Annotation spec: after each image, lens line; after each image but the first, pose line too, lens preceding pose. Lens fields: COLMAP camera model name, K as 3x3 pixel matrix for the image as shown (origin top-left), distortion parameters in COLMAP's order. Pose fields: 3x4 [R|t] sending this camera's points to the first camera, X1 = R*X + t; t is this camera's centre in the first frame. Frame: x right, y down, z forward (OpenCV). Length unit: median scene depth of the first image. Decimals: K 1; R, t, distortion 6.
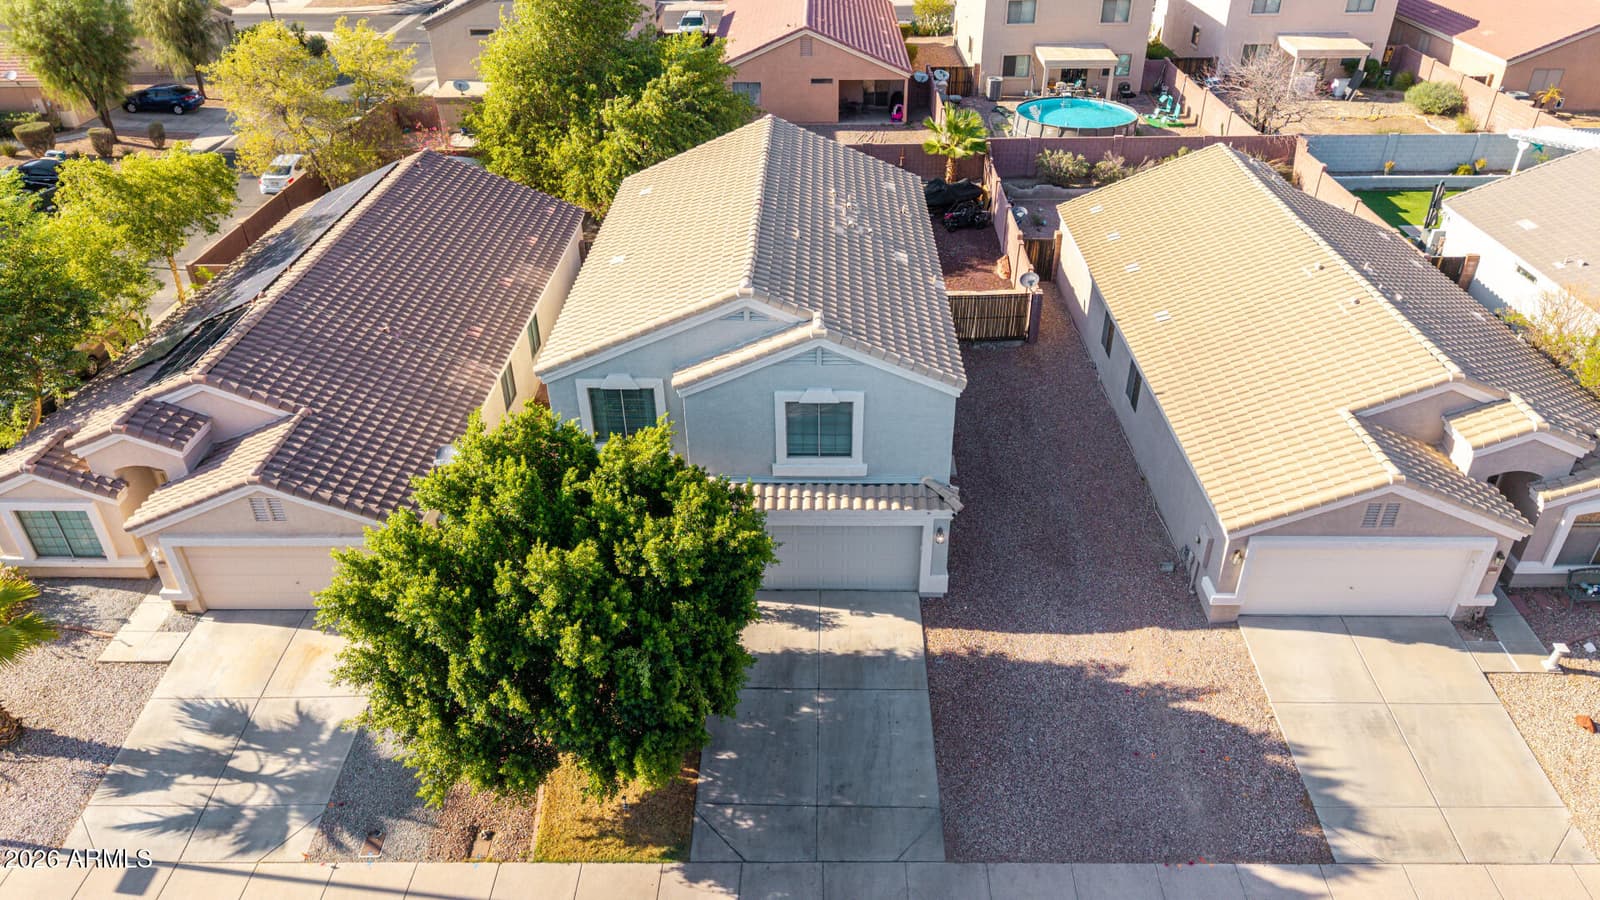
lens RADIAL K [[1076.5, 0, 801.9], [0, 1076.5, 446.3], [0, 0, 1]] dist [0.044704, -0.049363]
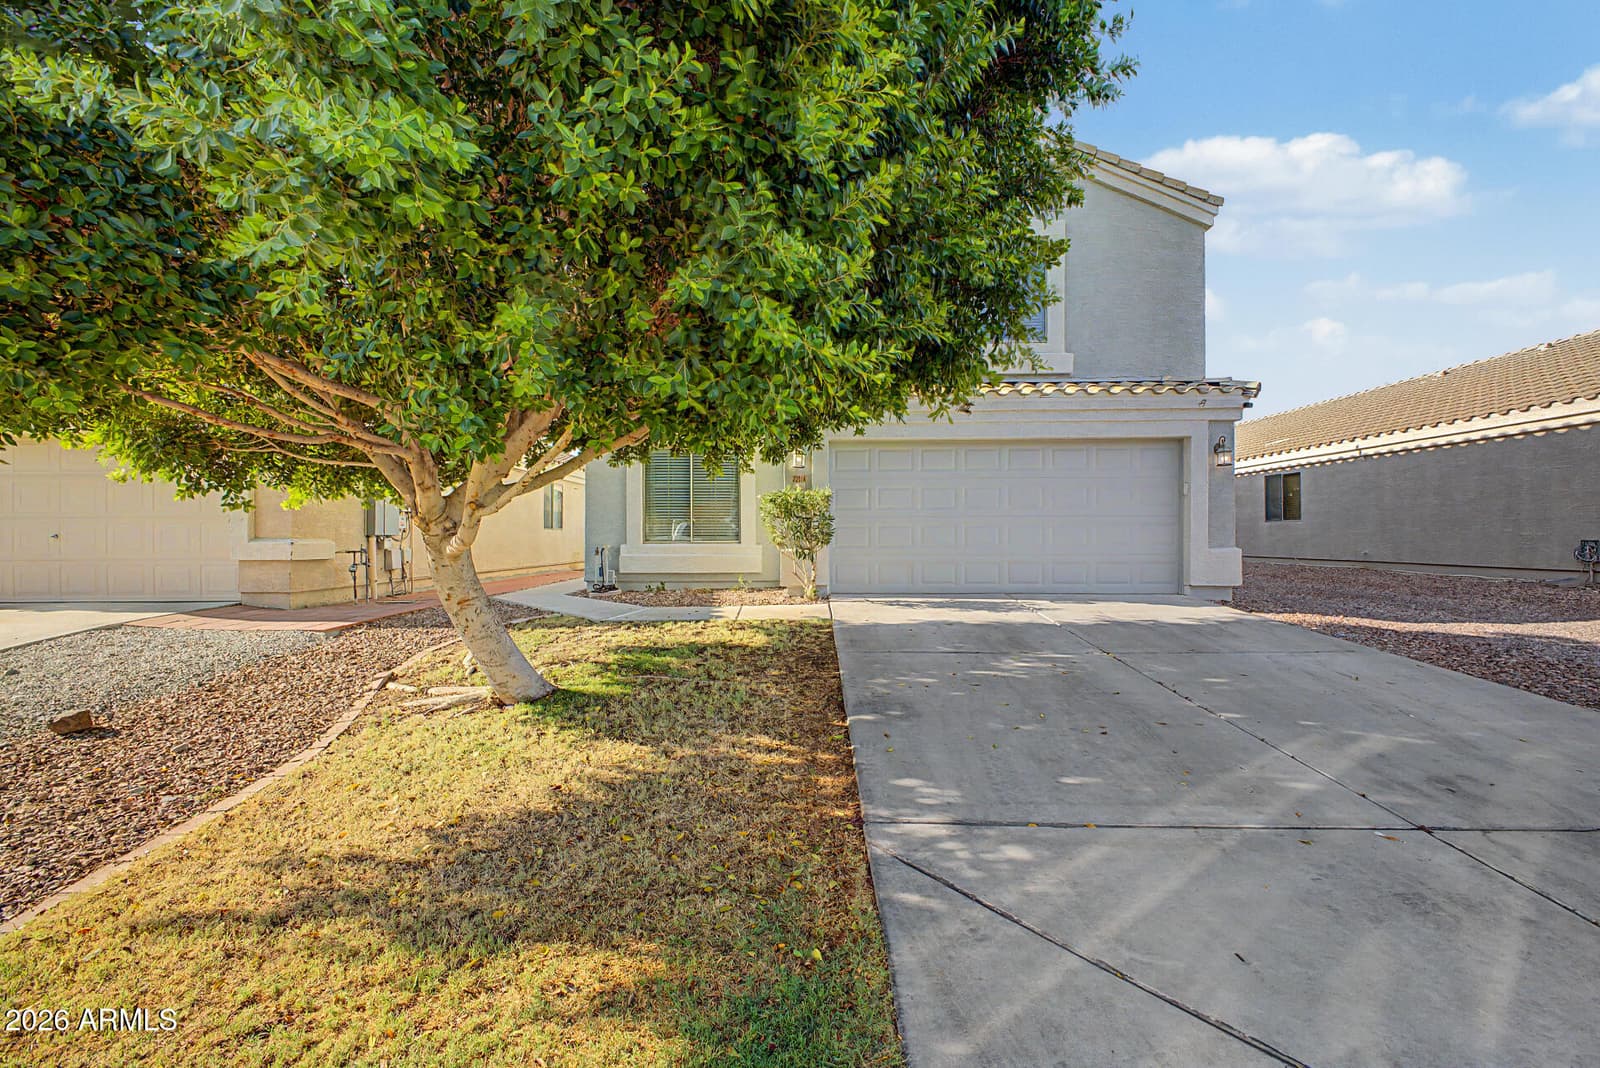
lens RADIAL K [[652.0, 0, 800.0], [0, 652.0, 534.0], [0, 0, 1]] dist [-0.011547, -0.000072]
pose [[0.999833, 0.008265, 0.016311, -0.098371], [0.002184, 0.831665, -0.555274, 0.305468], [-0.018155, 0.555217, 0.831508, 0.743623]]
